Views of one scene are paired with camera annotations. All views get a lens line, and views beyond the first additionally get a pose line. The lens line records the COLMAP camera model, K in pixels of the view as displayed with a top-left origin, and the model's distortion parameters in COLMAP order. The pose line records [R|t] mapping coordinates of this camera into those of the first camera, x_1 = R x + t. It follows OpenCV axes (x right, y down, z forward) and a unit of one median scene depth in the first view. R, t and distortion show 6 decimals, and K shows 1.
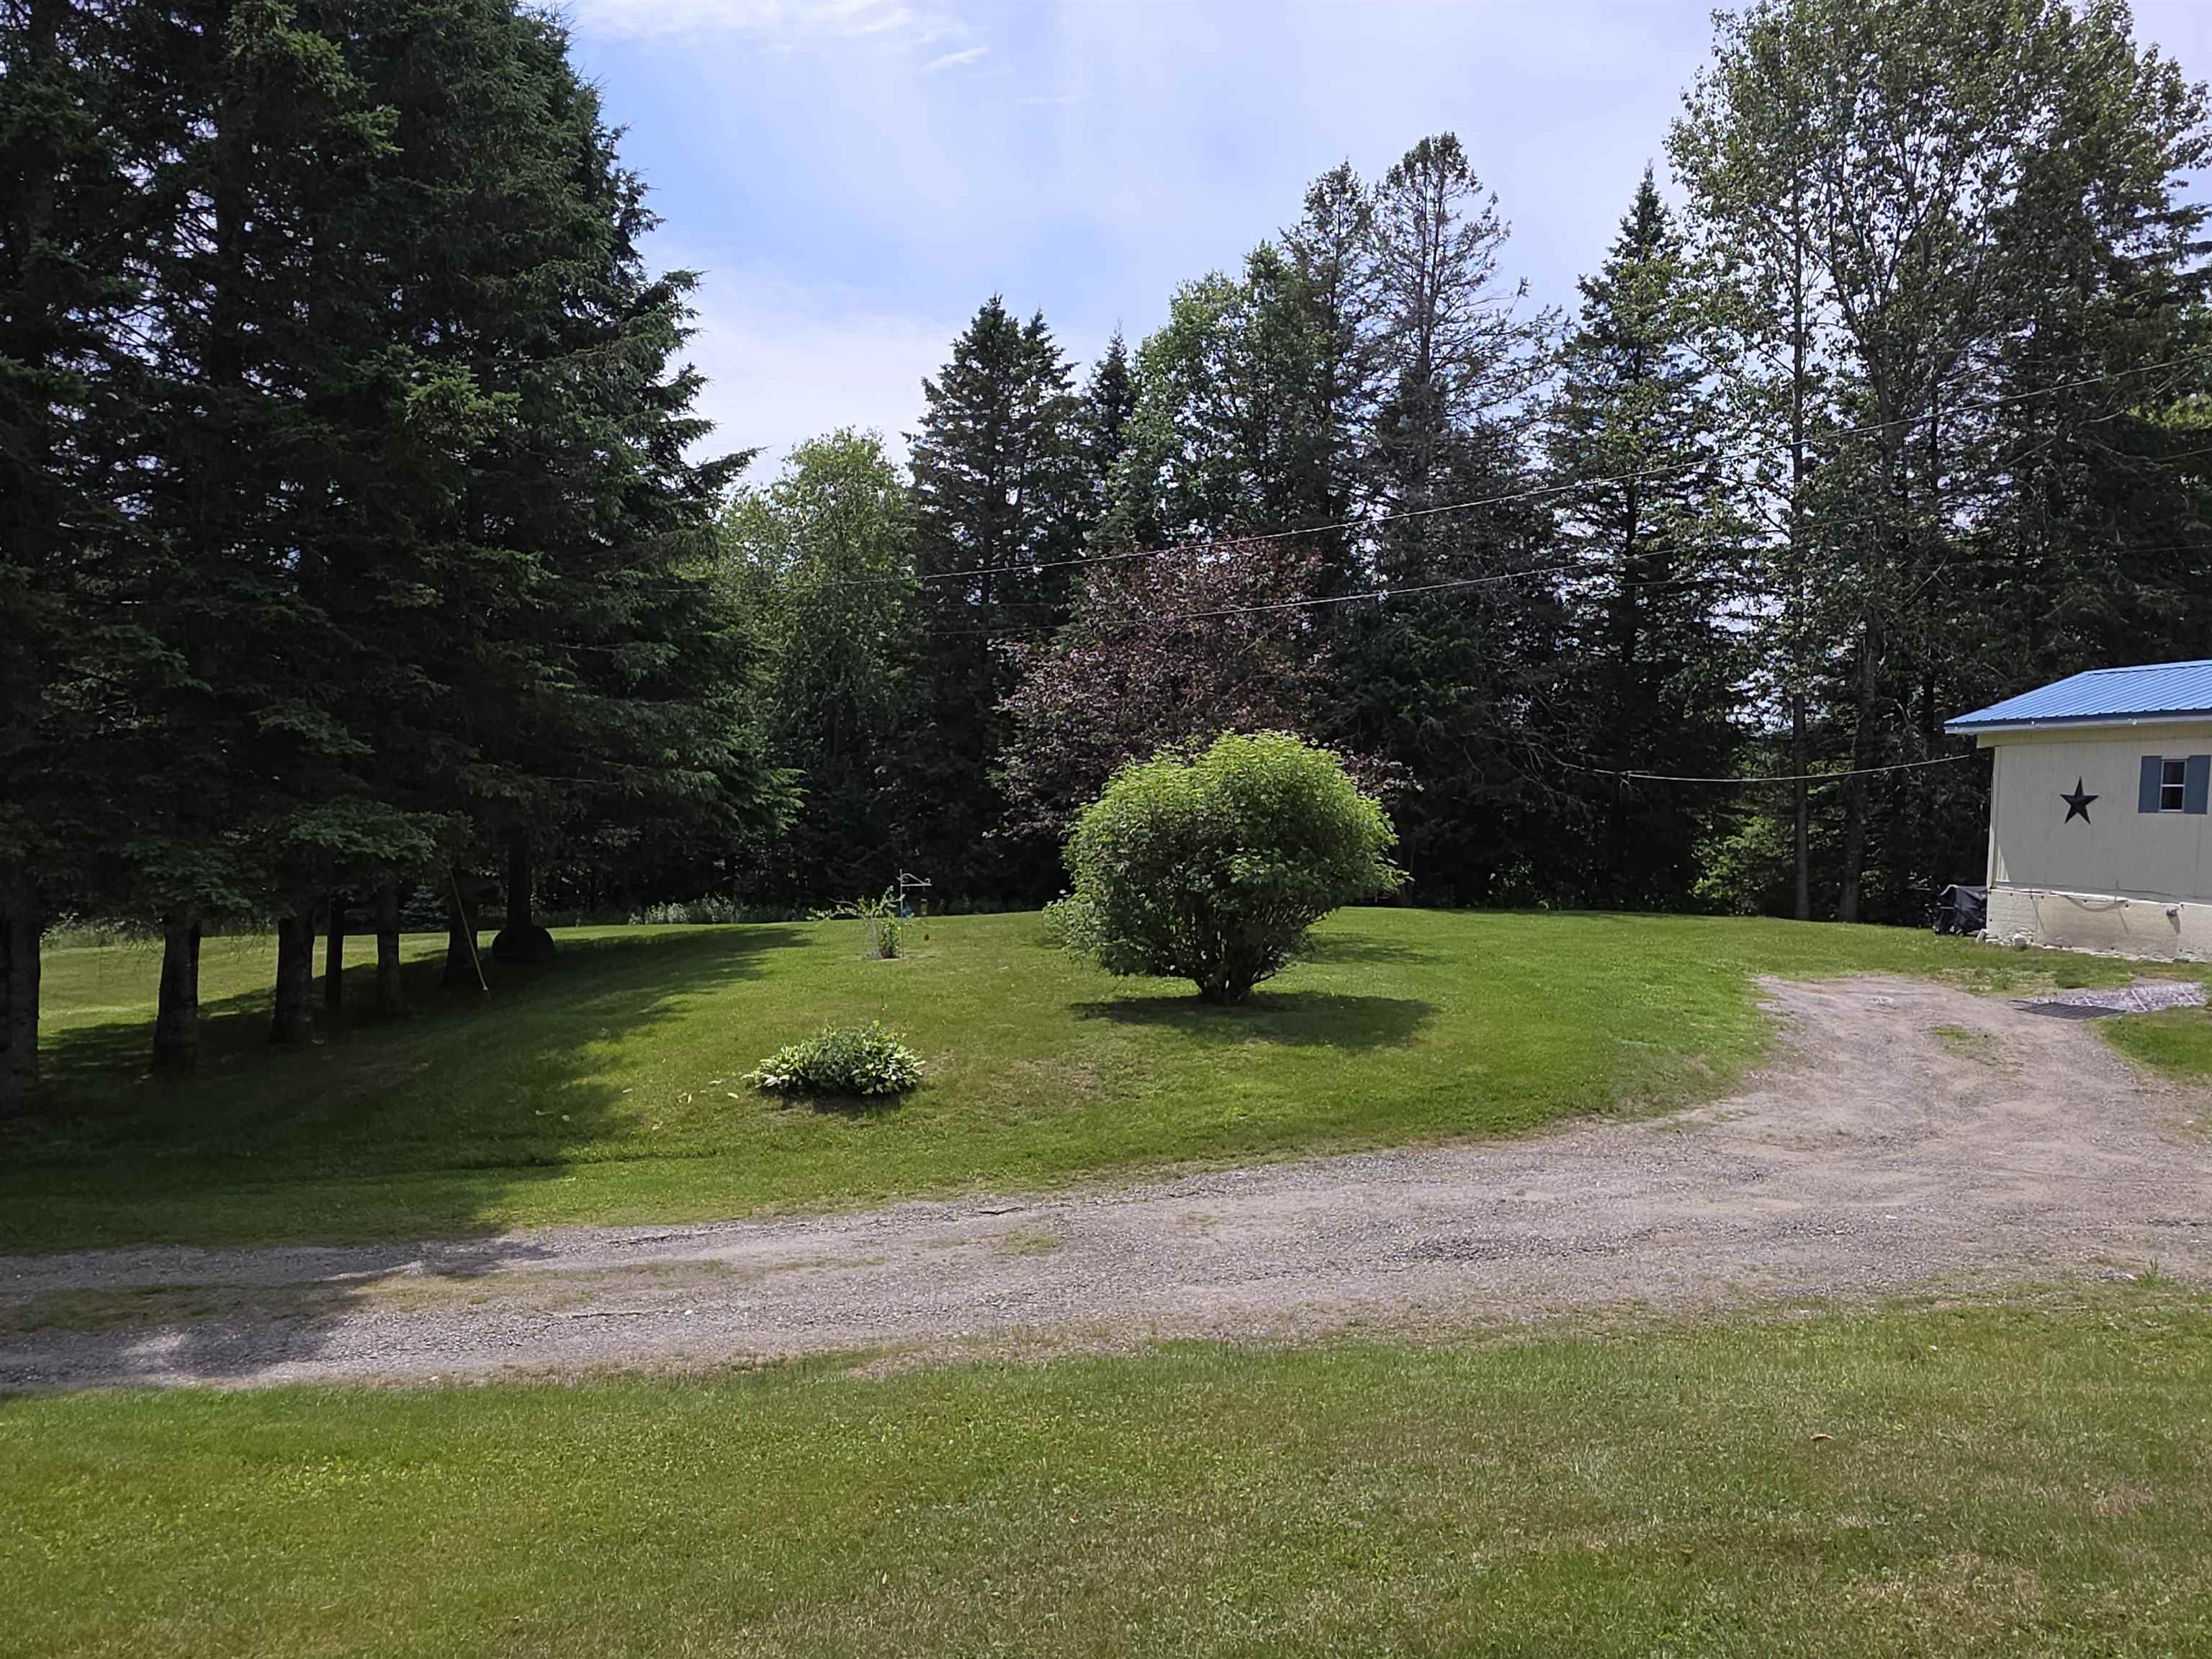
lens RADIAL K [[1494.7, 0, 1119.5], [0, 1494.7, 849.5], [0, 0, 1]] dist [0.011265, -0.010721]
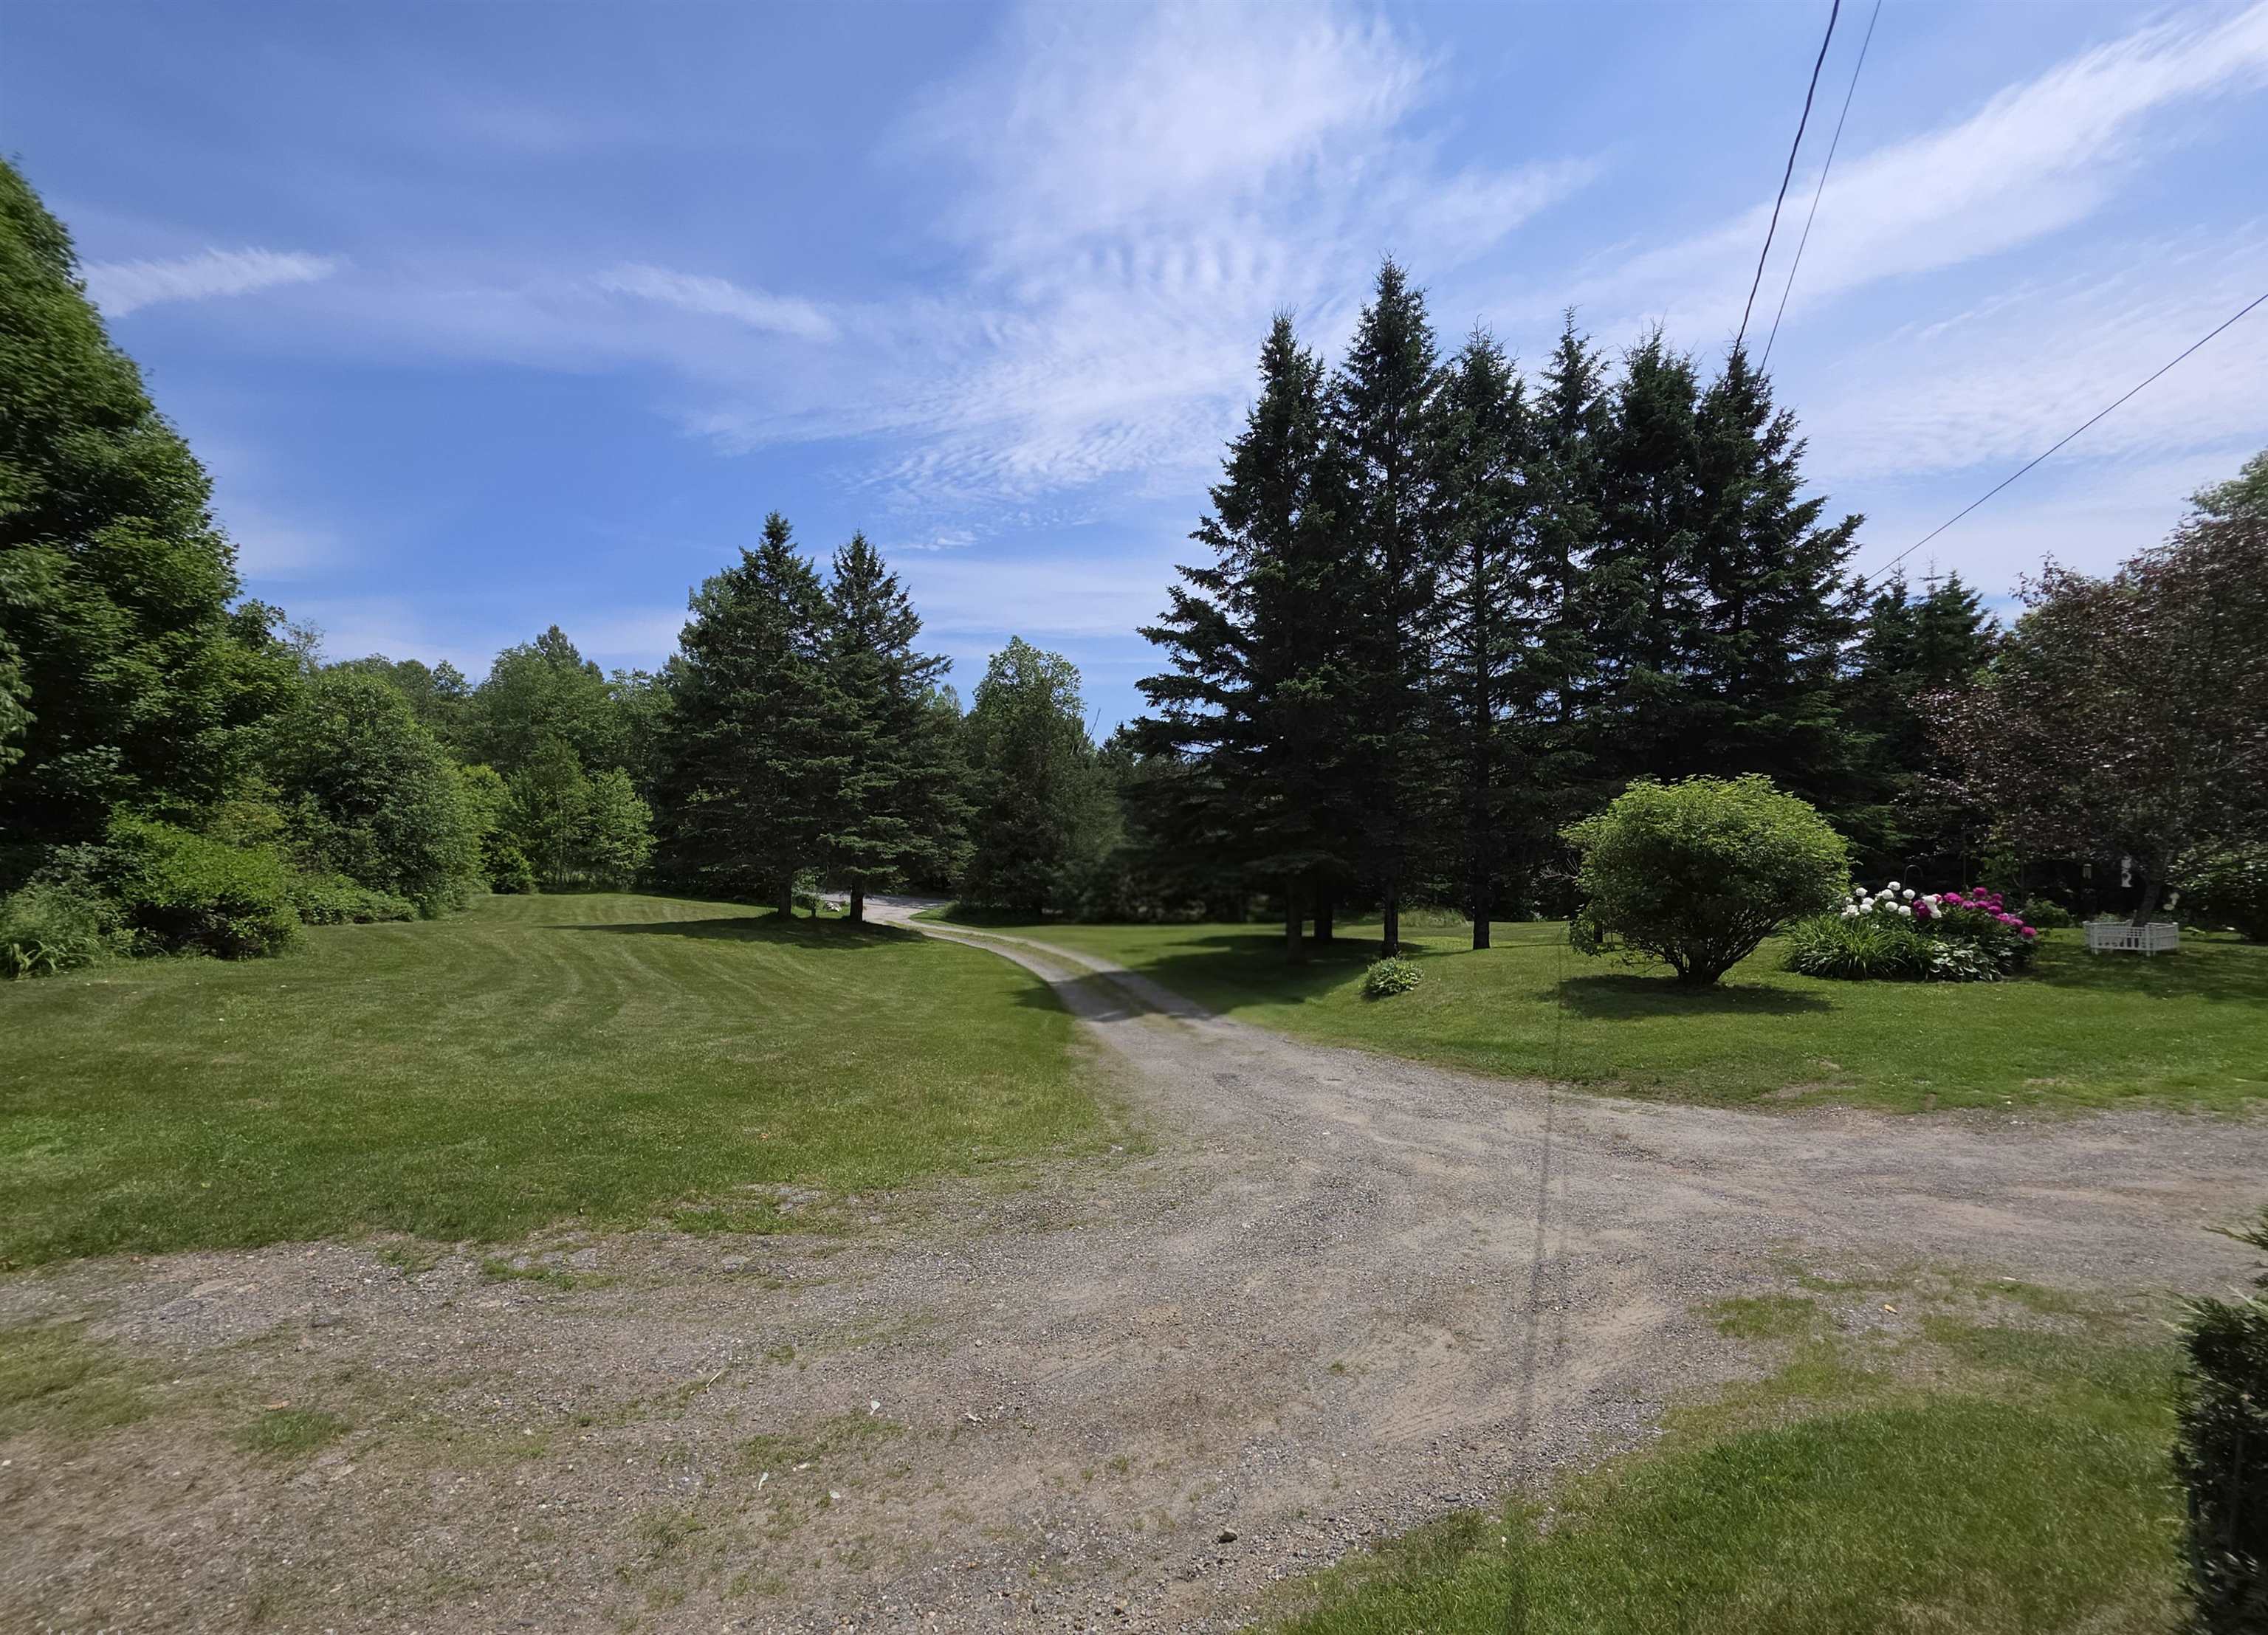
lens RADIAL K [[905.5, 0, 1145.6], [0, 905.5, 865.8], [0, 0, 1]] dist [-0.009536, -0.000373]
pose [[0.149233, -0.005315, -0.988788, 0.577887], [0.003665, 0.999982, -0.004822, -0.000141], [0.988795, -0.002904, 0.149249, 0.308308]]
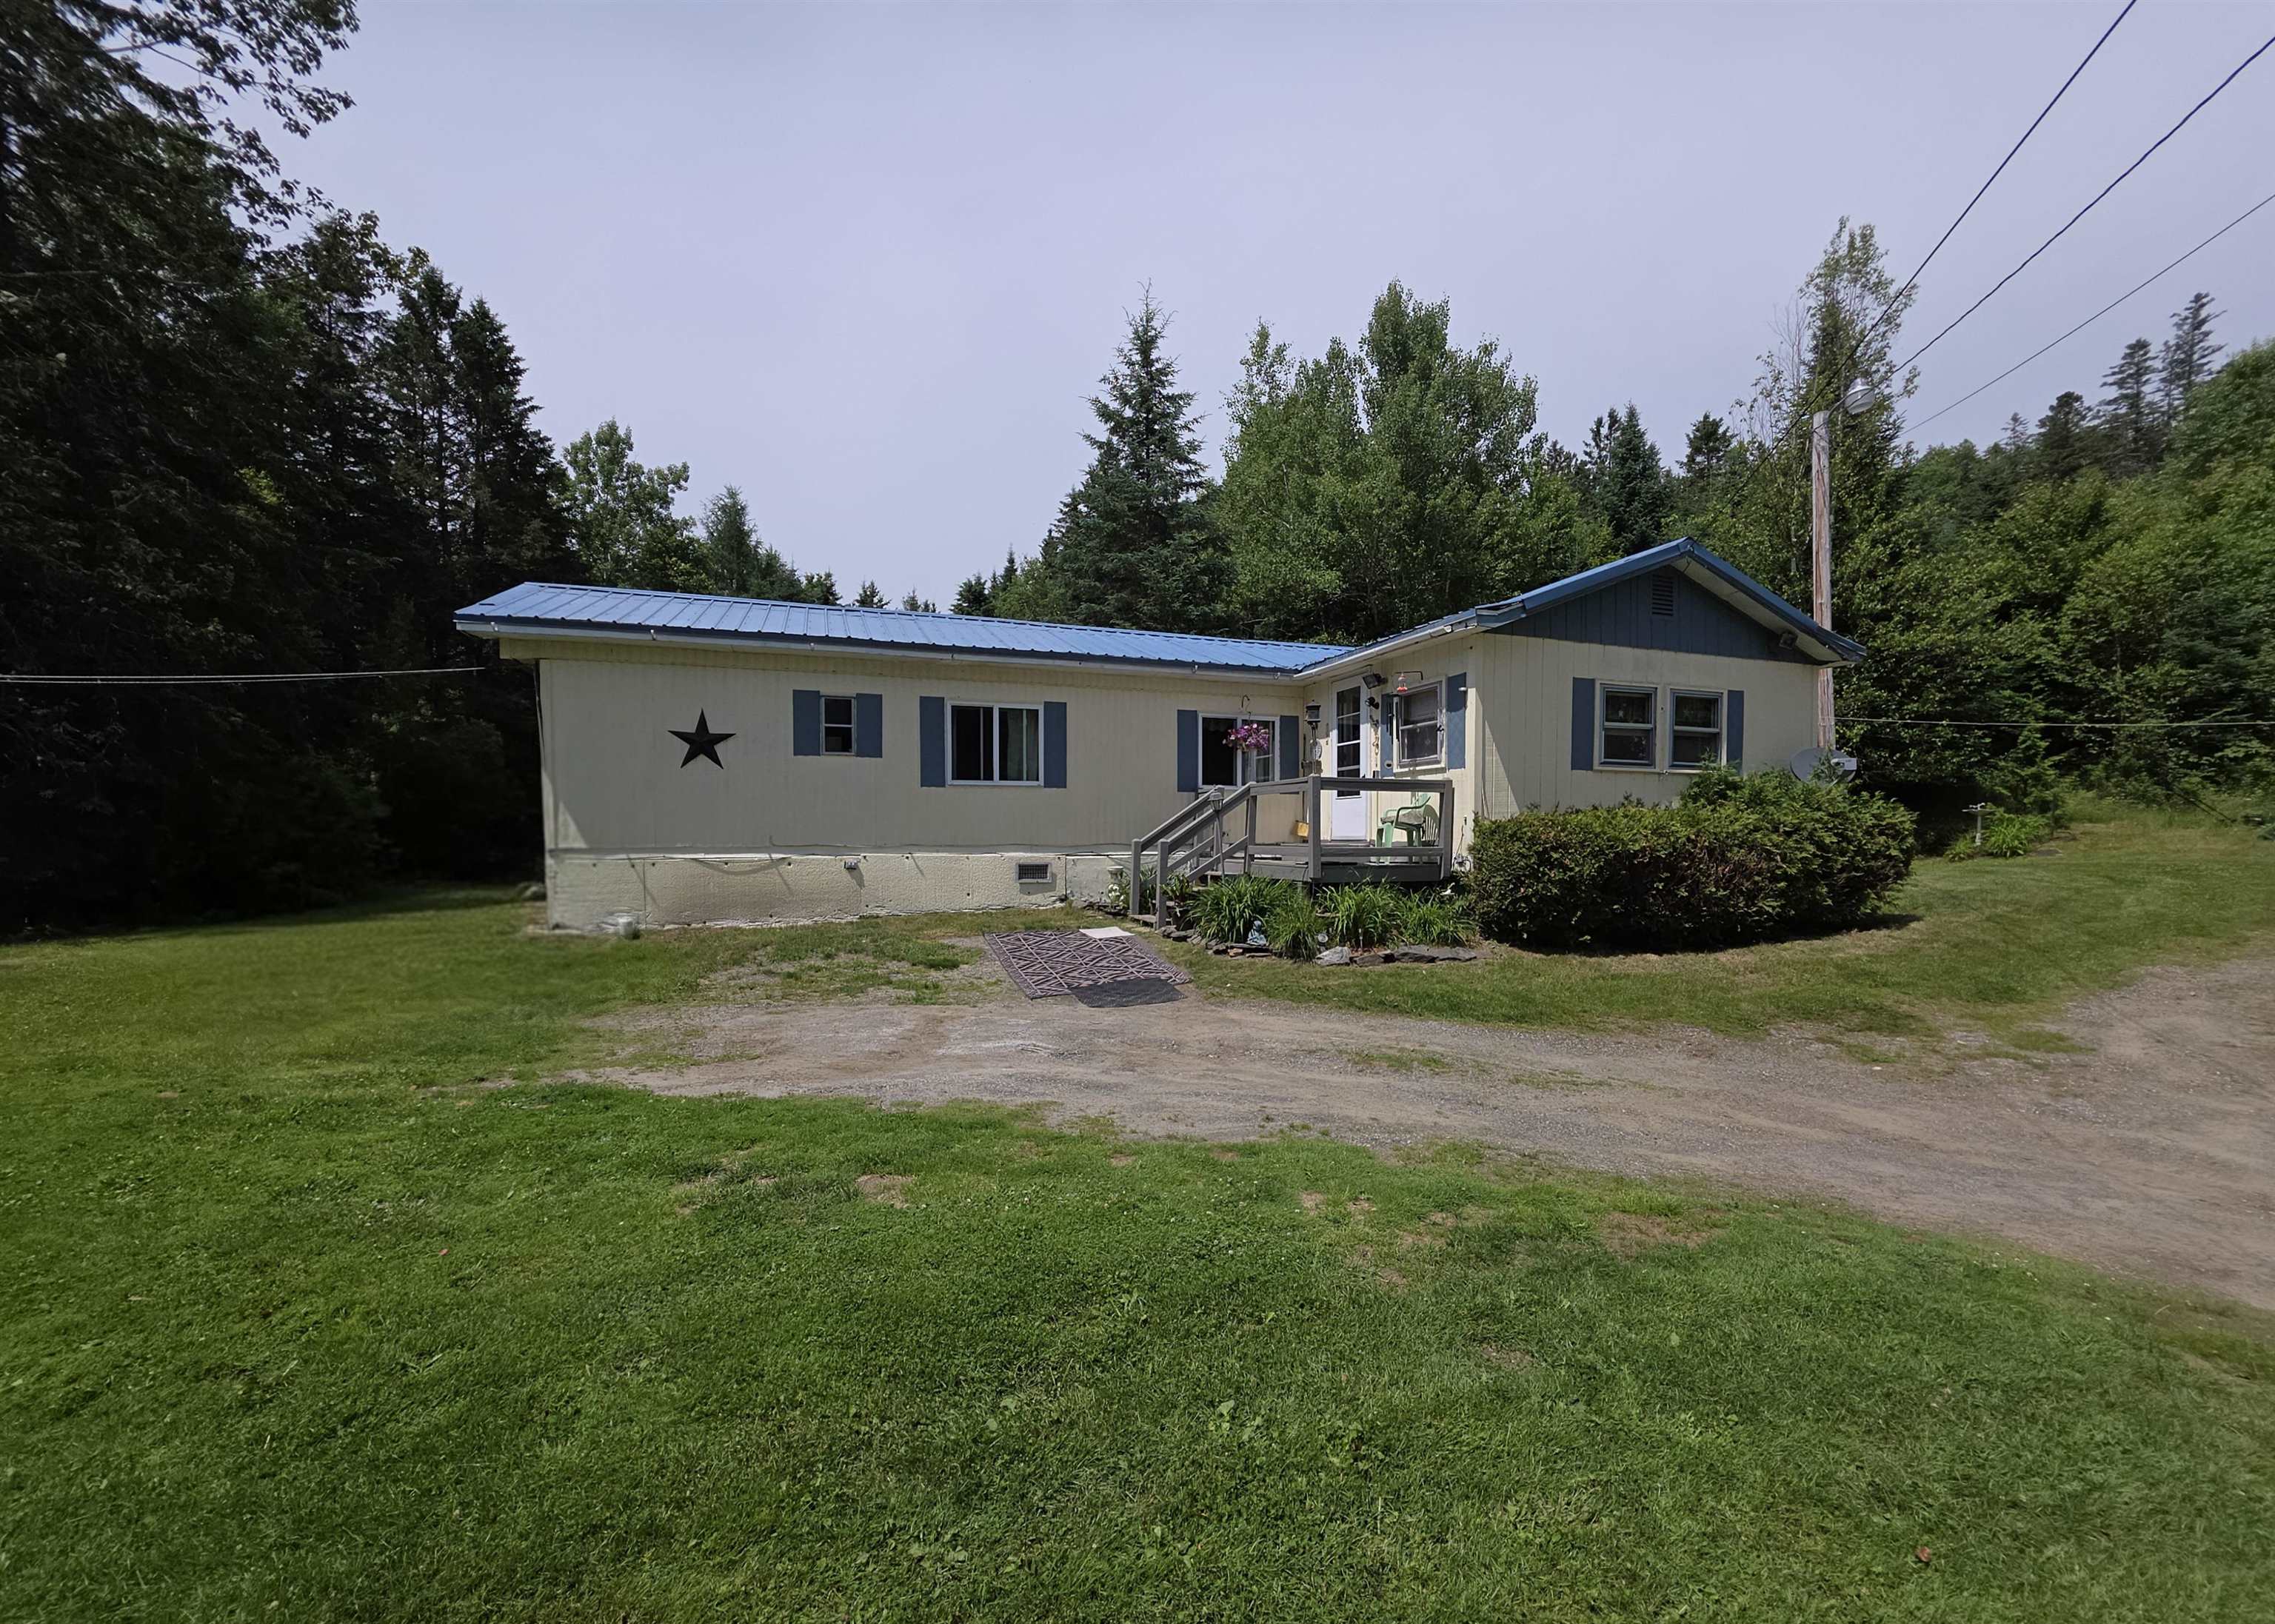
lens RADIAL K [[907.8, 0, 1137.4], [0, 907.8, 838.6], [0, 0, 1]] dist [0.003698, 0.000123]
pose [[-0.128706, -0.056865, 0.990051, 0.125085], [0.027491, 0.997766, 0.060881, -0.002820], [-0.991302, 0.035053, -0.126855, 0.823814]]
